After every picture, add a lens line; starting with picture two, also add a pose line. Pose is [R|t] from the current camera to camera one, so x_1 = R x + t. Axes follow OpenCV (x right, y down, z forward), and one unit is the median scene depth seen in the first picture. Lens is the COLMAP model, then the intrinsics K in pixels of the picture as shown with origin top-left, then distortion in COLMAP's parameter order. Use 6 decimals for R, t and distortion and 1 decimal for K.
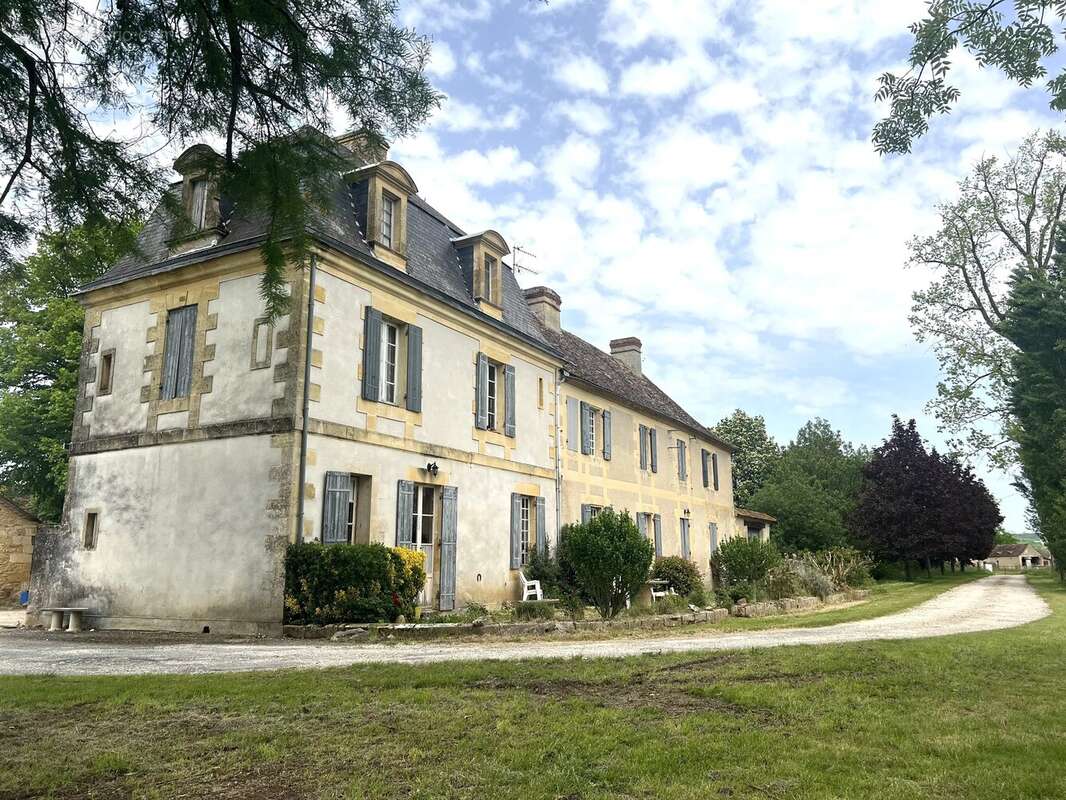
lens RADIAL K [[792.8, 0, 533.0], [0, 792.8, 400.0], [0, 0, 1]] dist [0.006343, 0.002959]
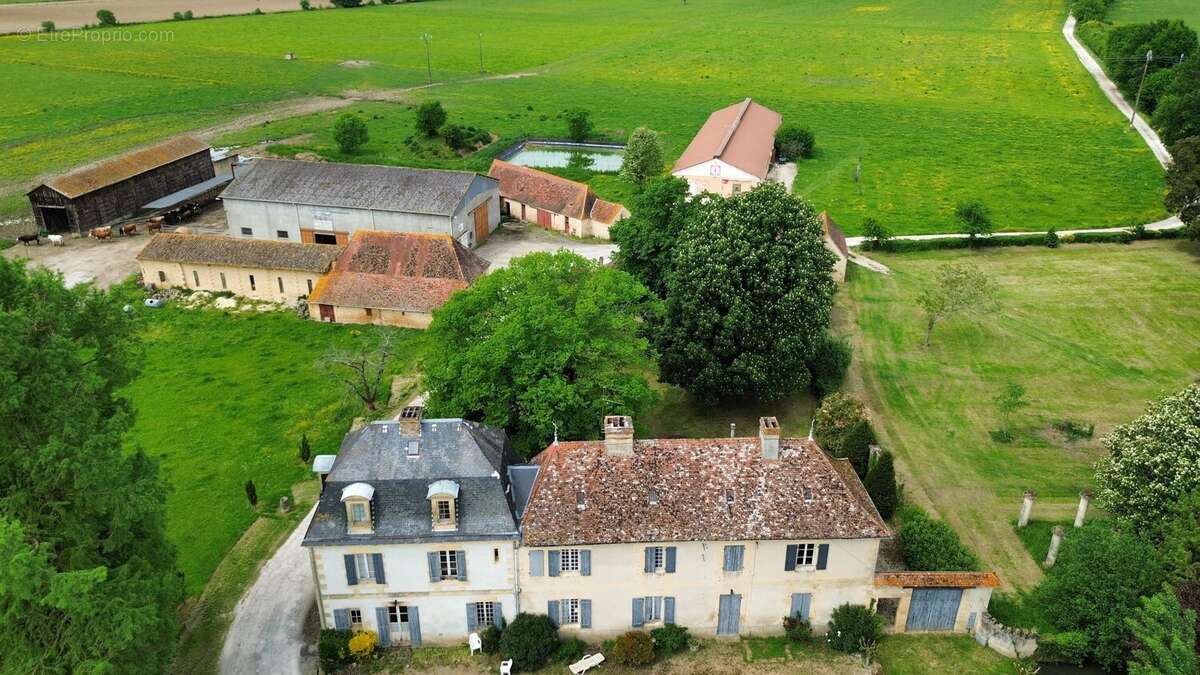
lens RADIAL K [[855.5, 0, 604.6], [0, 855.5, 336.7], [0, 0, 1]] dist [0.066585, -0.064899]
pose [[0.519823, 0.366545, -0.771641, 1.548503], [0.171361, 0.840171, 0.514537, -1.470770], [0.836911, -0.399697, 0.373928, 0.725410]]
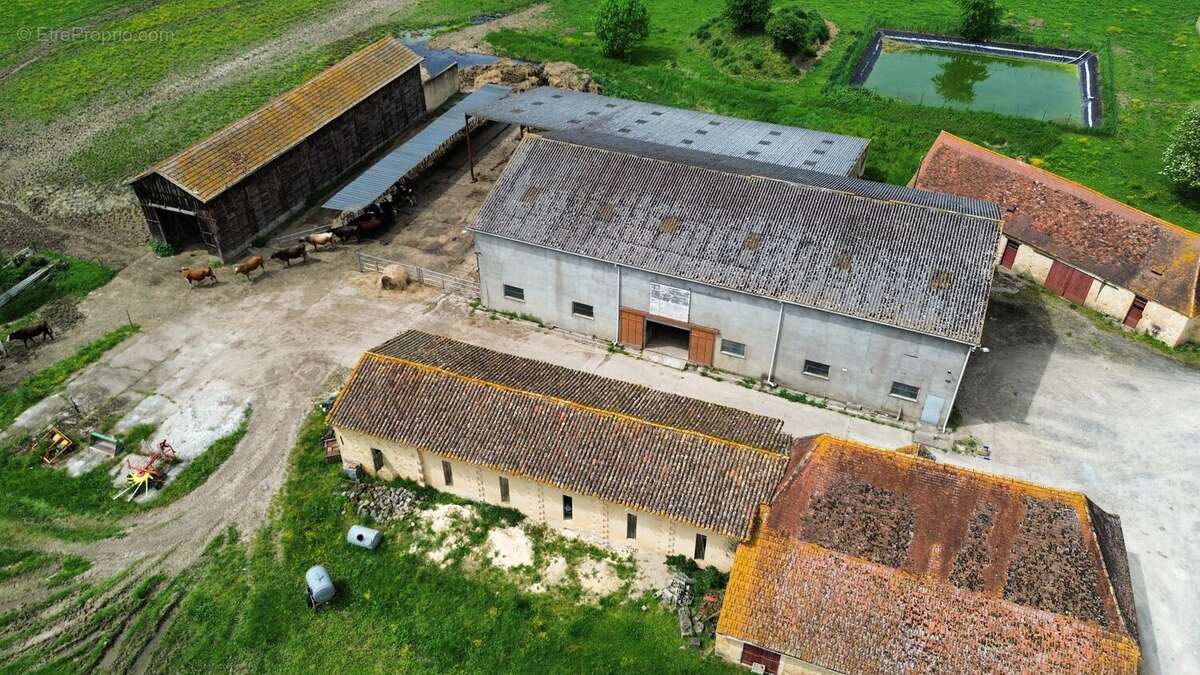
lens RADIAL K [[855.5, 0, 604.6], [0, 855.5, 336.7], [0, 0, 1]] dist [0.066585, -0.064899]
pose [[0.370991, 0.566019, -0.736199, -1.479236], [0.187405, 0.730830, 0.656329, -1.327267], [0.909530, -0.381459, 0.165056, 0.875125]]
